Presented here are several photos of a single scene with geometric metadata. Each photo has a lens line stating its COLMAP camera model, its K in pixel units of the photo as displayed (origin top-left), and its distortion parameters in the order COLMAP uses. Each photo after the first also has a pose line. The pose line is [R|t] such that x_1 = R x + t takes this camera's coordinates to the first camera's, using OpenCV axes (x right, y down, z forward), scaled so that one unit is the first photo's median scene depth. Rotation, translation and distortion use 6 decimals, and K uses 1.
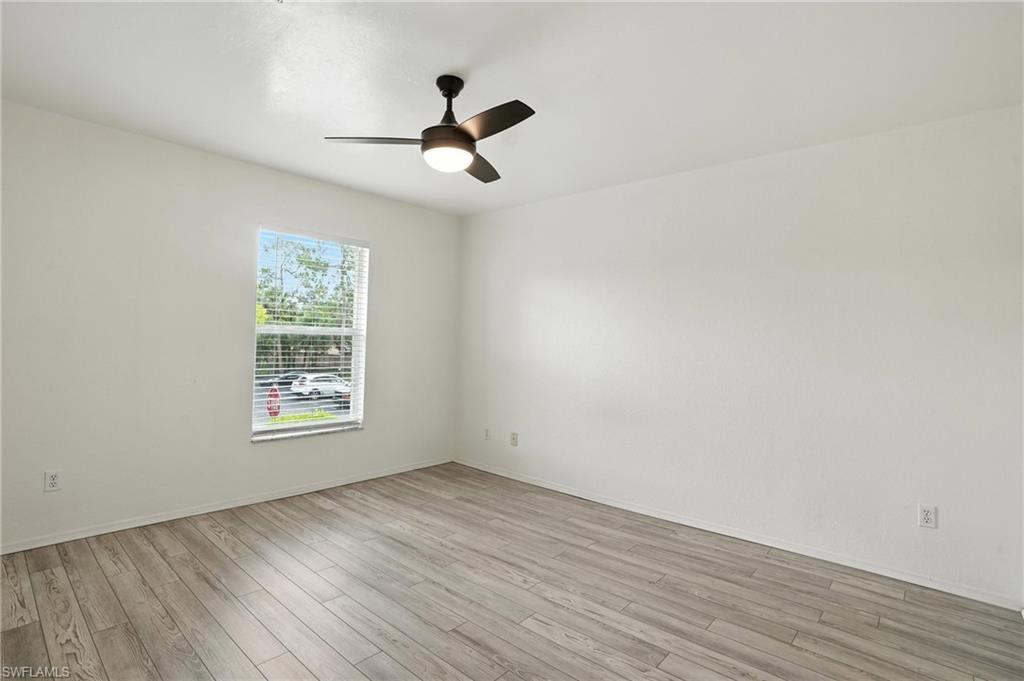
lens RADIAL K [[491.8, 0, 521.4], [0, 491.8, 337.9], [0, 0, 1]] dist [-0.057371, 0.020242]
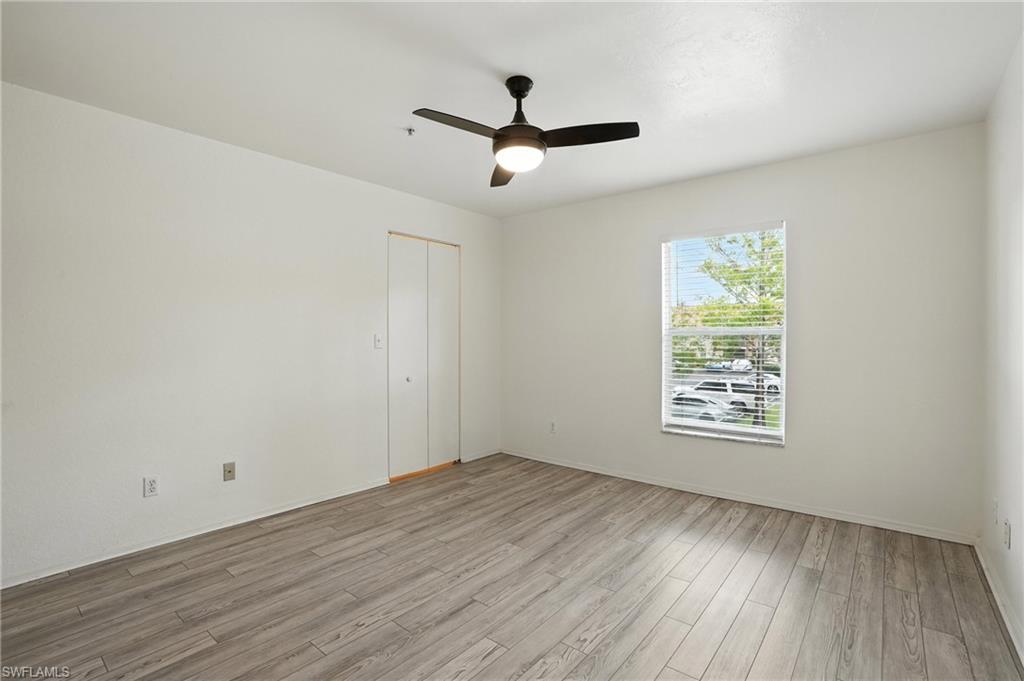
lens RADIAL K [[481.4, 0, 514.8], [0, 481.4, 337.0], [0, 0, 1]] dist [-0.073028, 0.027422]
pose [[0.025609, -0.026972, -0.999308, 0.739205], [0.008726, 0.999604, -0.026757, 0.027876], [0.999634, -0.008035, 0.025834, 0.833416]]
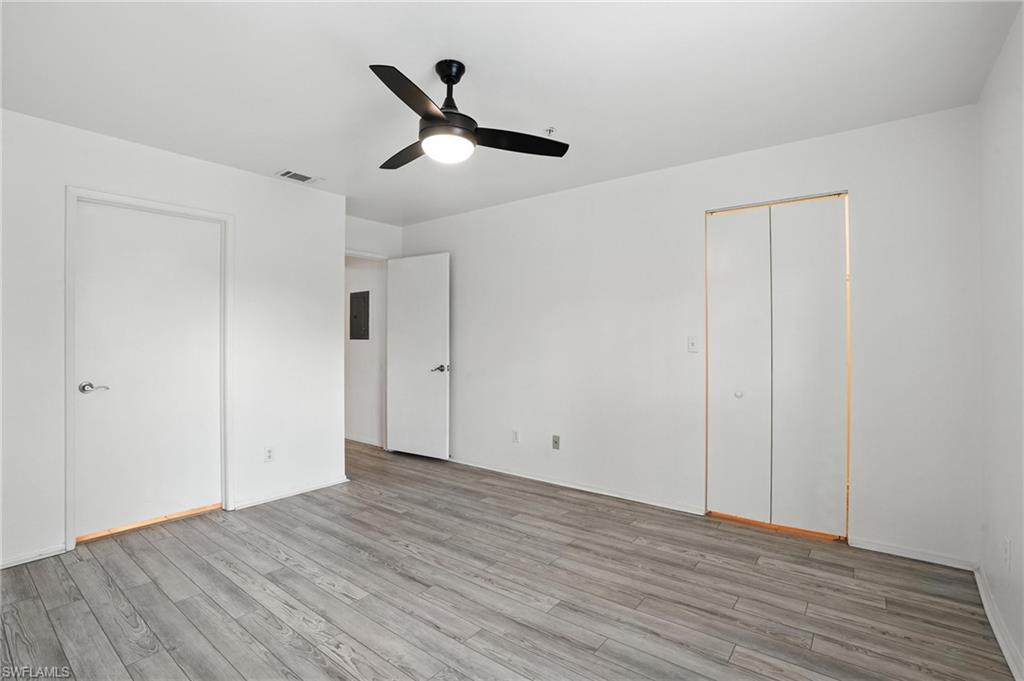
lens RADIAL K [[481.4, 0, 514.8], [0, 481.4, 337.0], [0, 0, 1]] dist [-0.073028, 0.027422]
pose [[-0.998733, -0.025500, -0.043387, -0.219211], [-0.024950, 0.999602, -0.013173, 0.008403], [0.043705, -0.012074, -0.998972, 1.680750]]
